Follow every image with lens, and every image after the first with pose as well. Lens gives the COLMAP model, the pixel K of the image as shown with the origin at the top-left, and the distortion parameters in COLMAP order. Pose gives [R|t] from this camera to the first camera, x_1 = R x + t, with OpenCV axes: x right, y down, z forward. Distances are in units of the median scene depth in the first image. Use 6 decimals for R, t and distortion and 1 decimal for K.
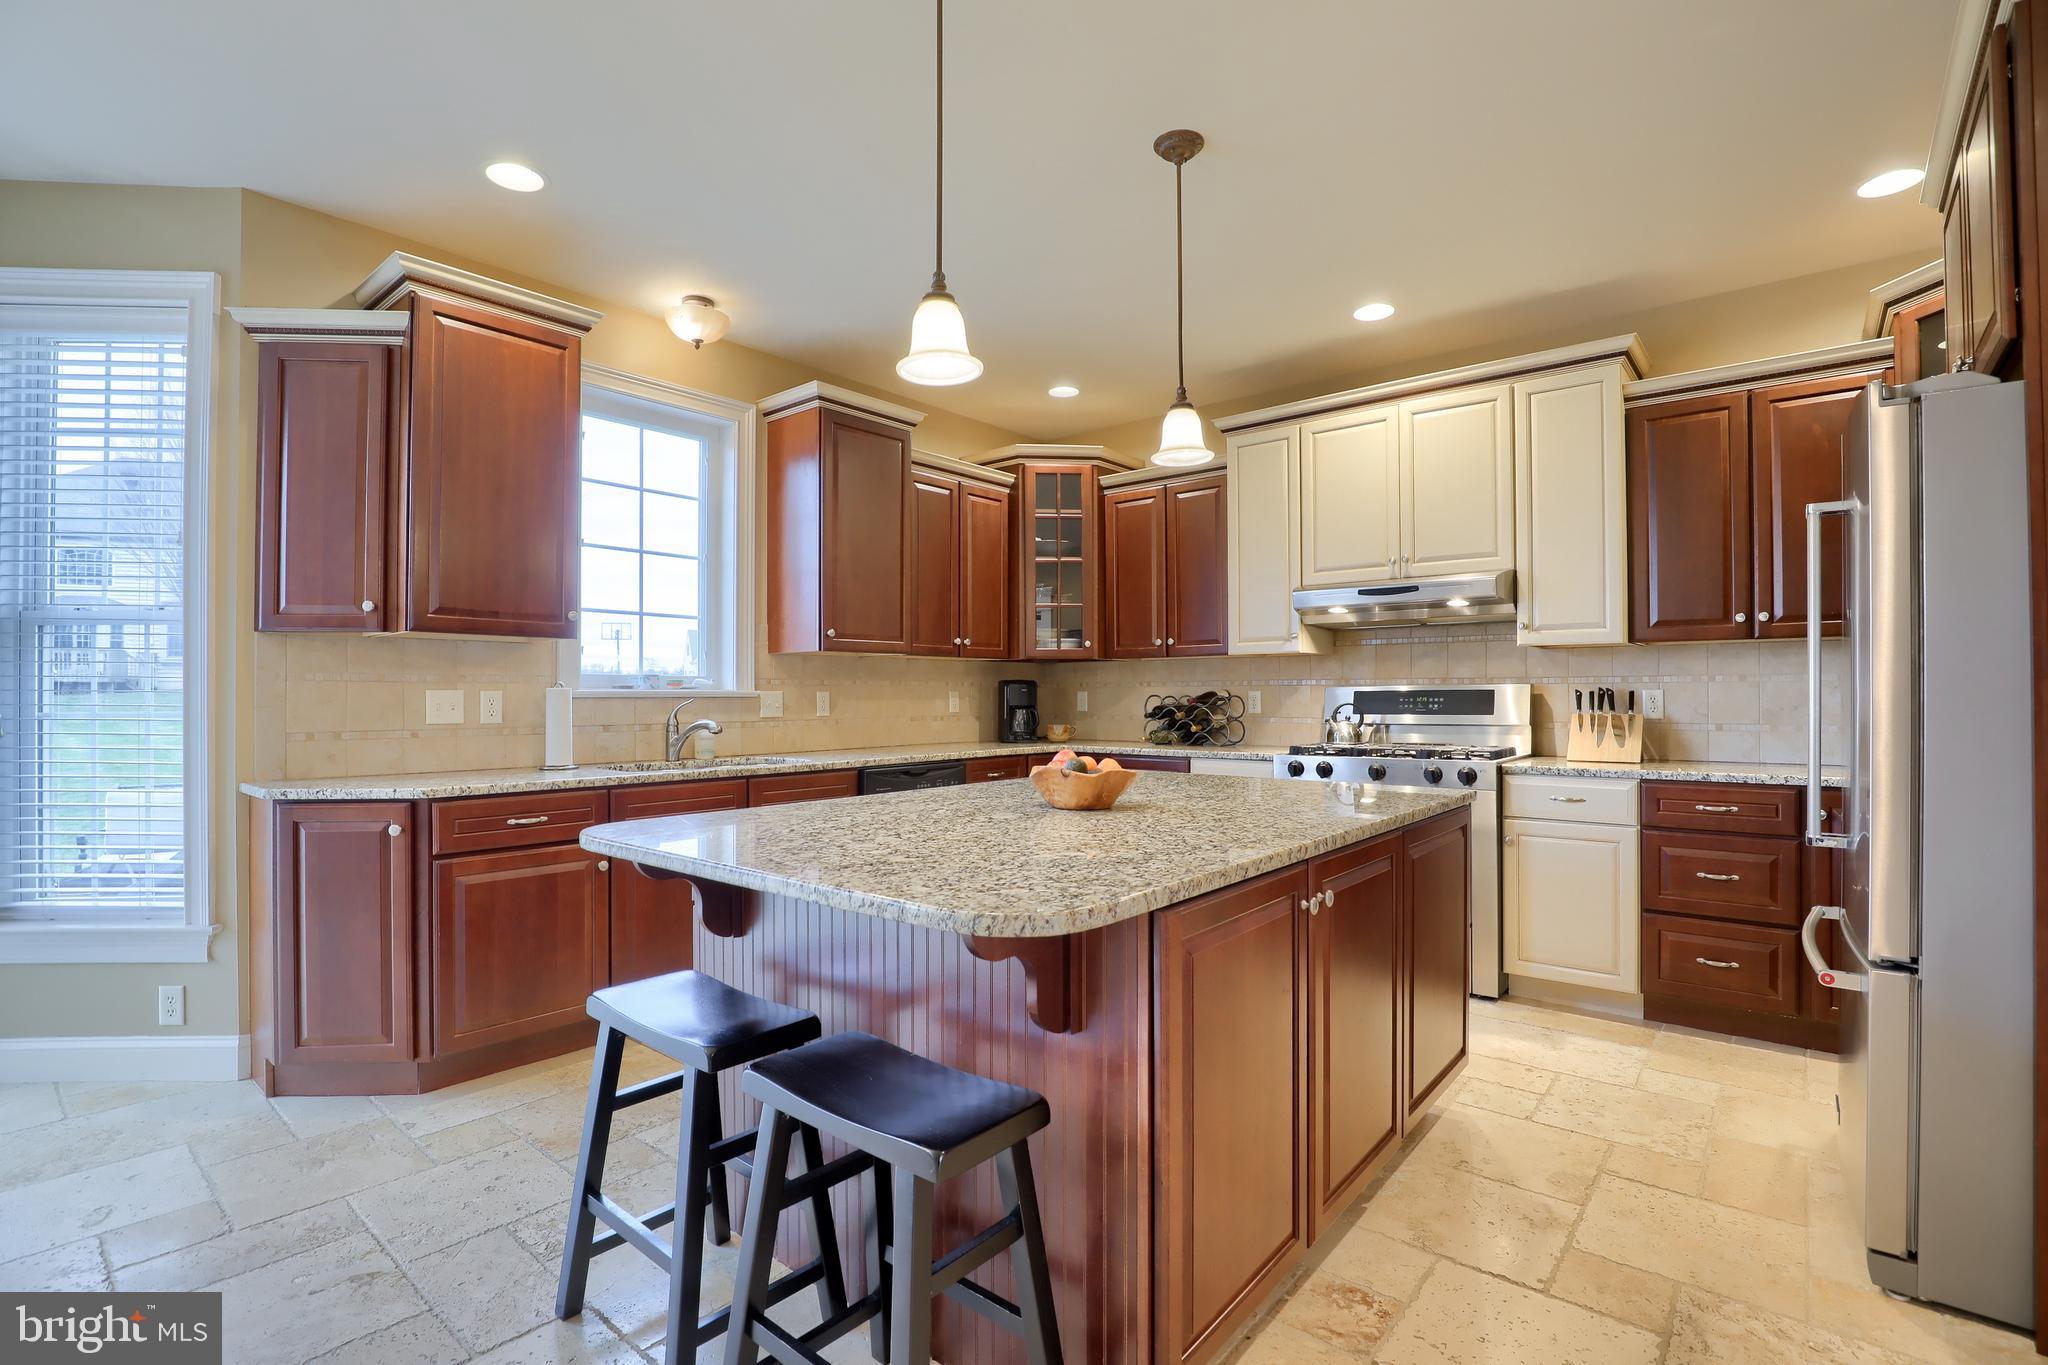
lens RADIAL K [[944.9, 0, 1018.3], [0, 944.9, 691.5], [0, 0, 1]] dist [-0.033800, 0.006509]
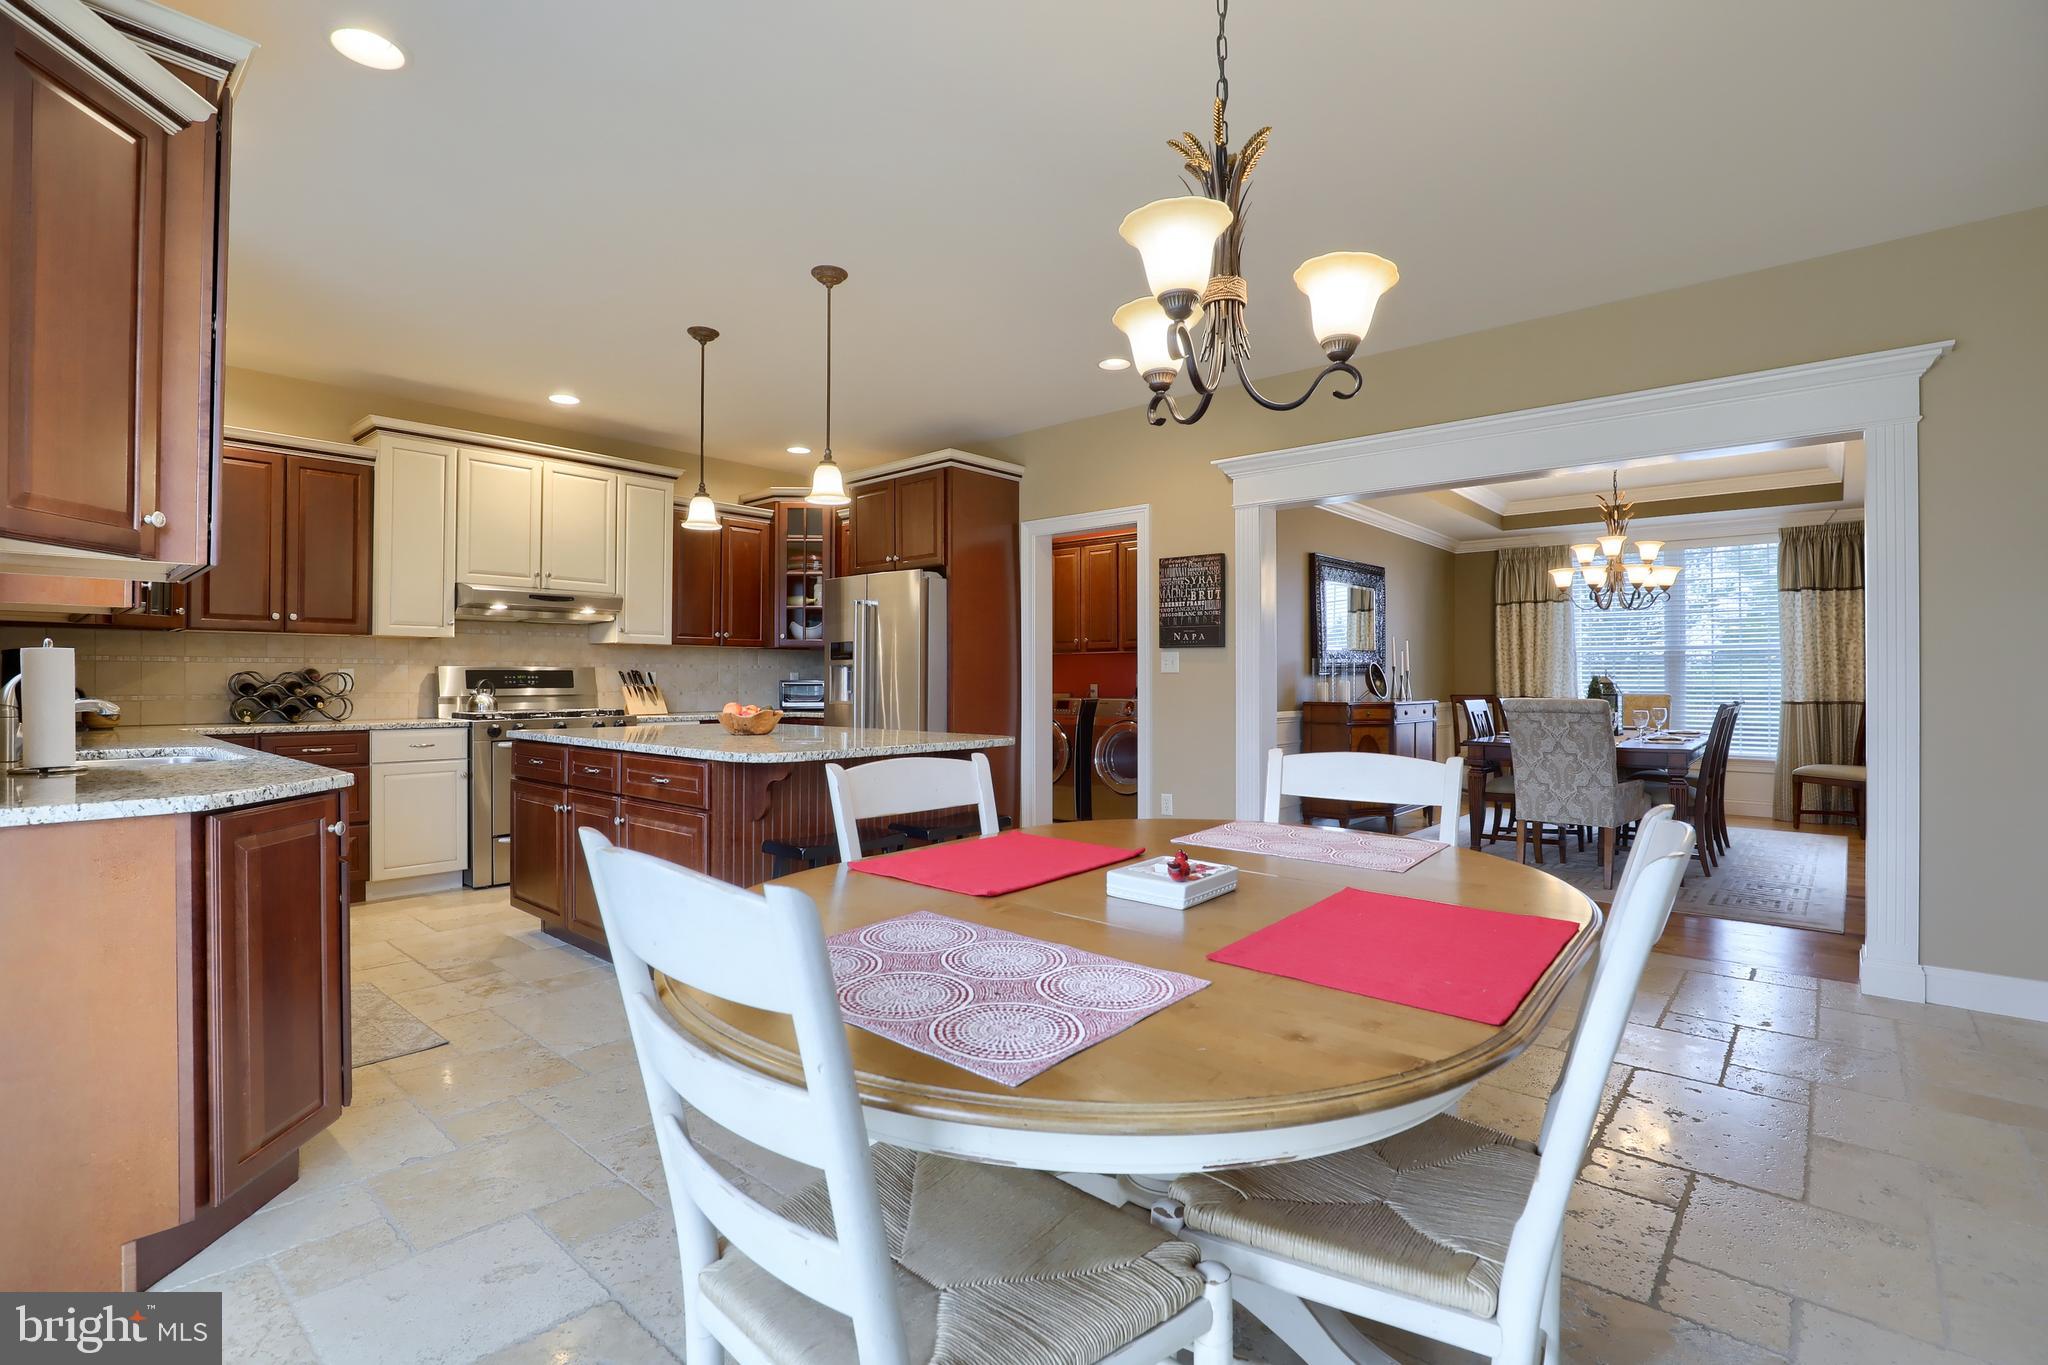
lens RADIAL K [[944.9, 0, 1013.6], [0, 944.9, 675.7], [0, 0, 1]] dist [-0.033800, 0.006509]
pose [[0.044876, 0.008504, 0.998956, -1.008269], [-0.007630, 0.999938, -0.008169, 0.014036], [-0.998963, -0.007255, 0.044938, 0.271042]]
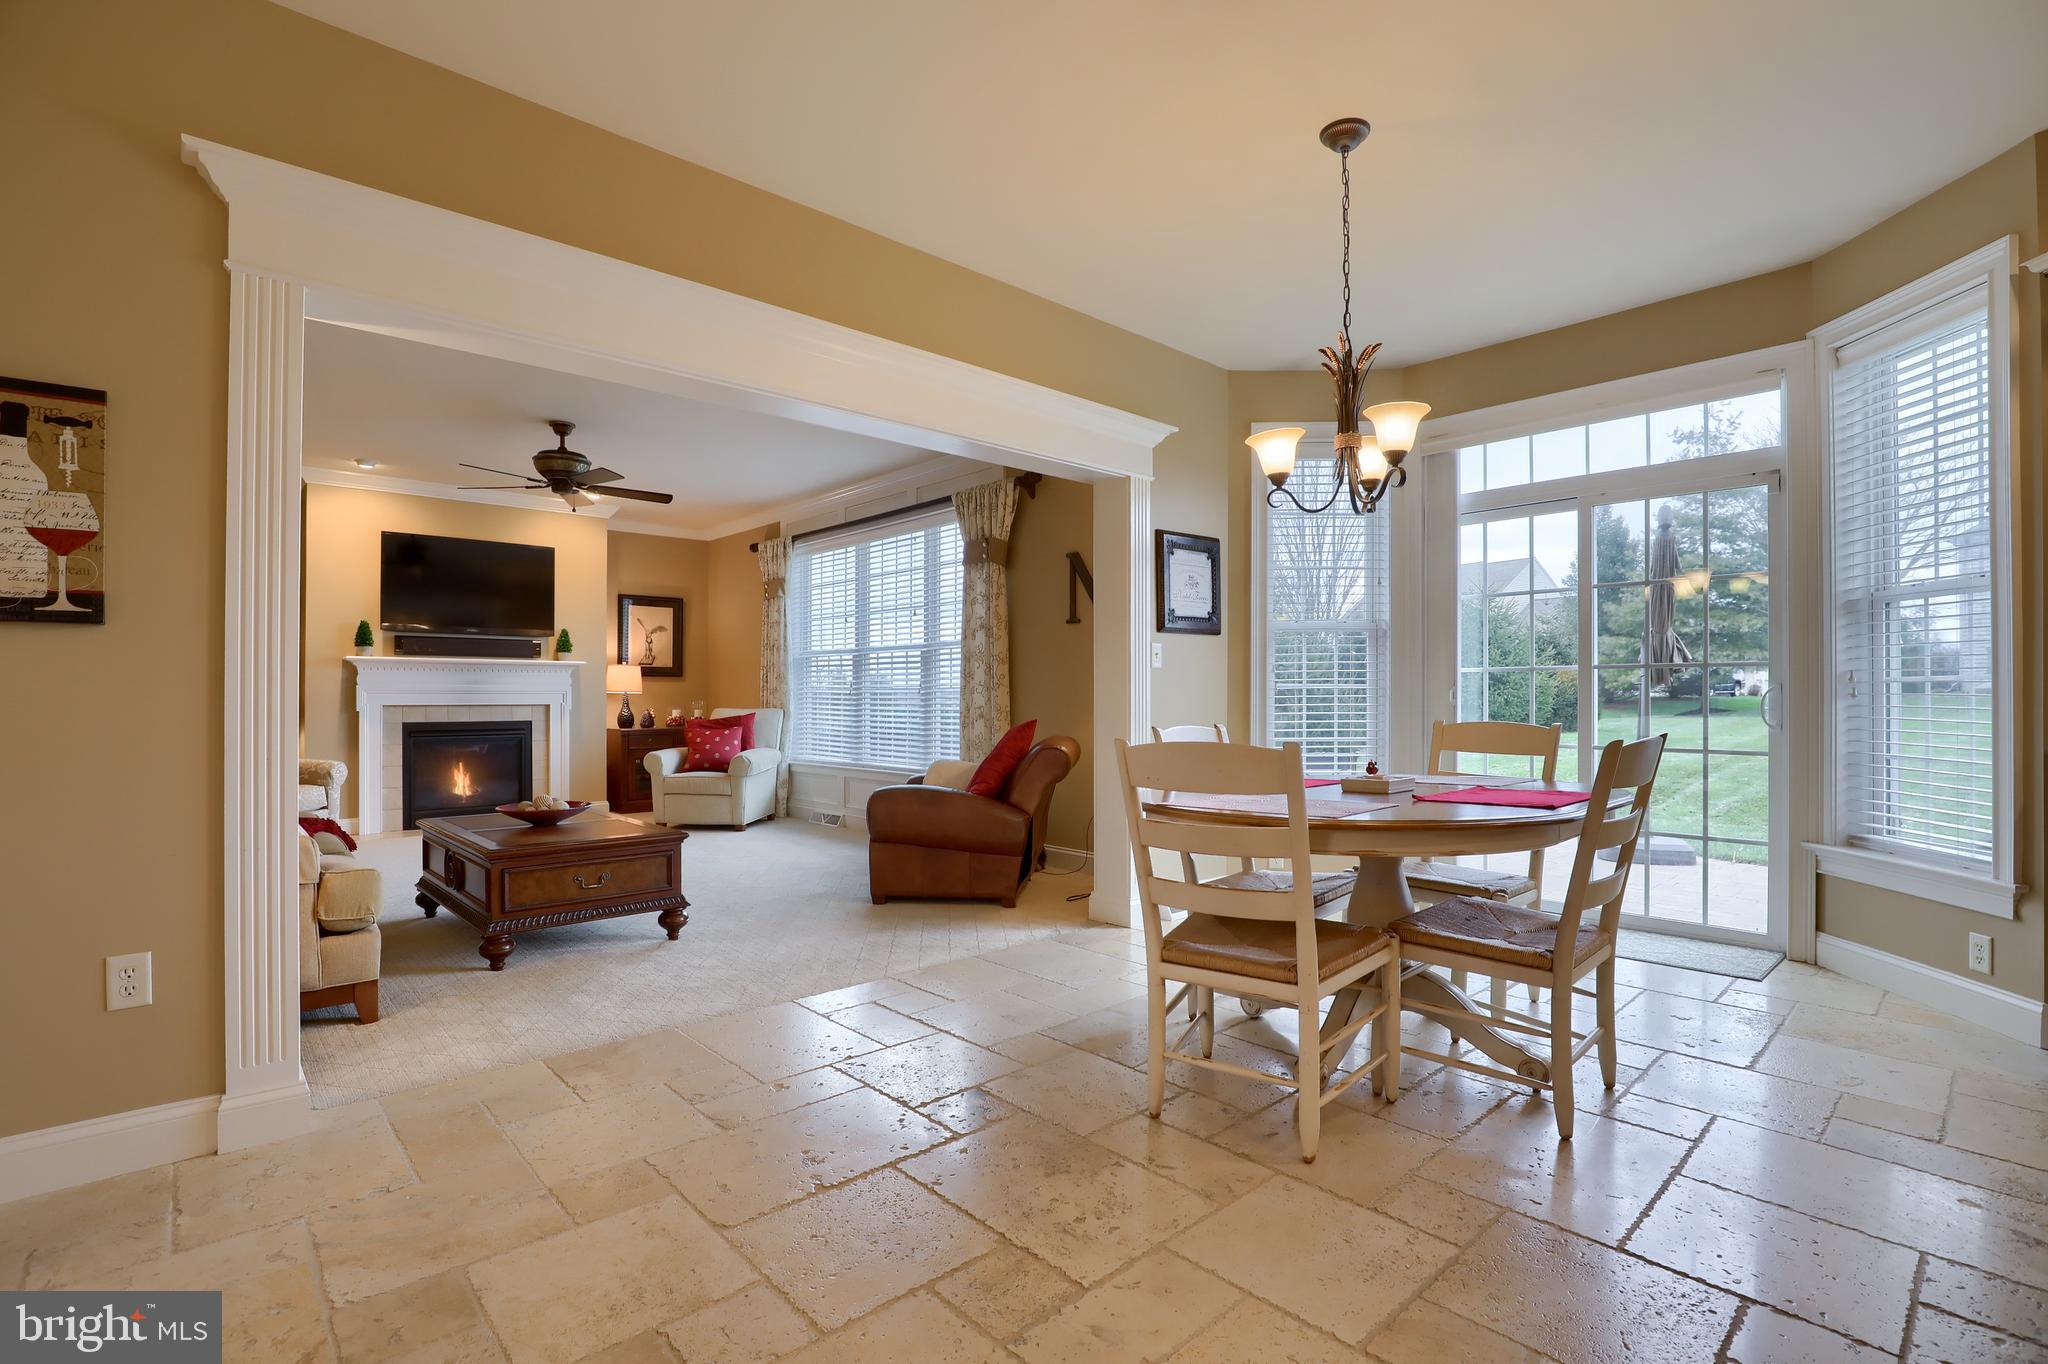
lens RADIAL K [[944.9, 0, 1038.4], [0, 944.9, 688.3], [0, 0, 1]] dist [-0.033800, 0.006509]
pose [[-0.114757, -0.005065, -0.993381, 0.178079], [0.004495, 0.999974, -0.005618, 0.030877], [0.993383, -0.005110, -0.114732, 0.043290]]
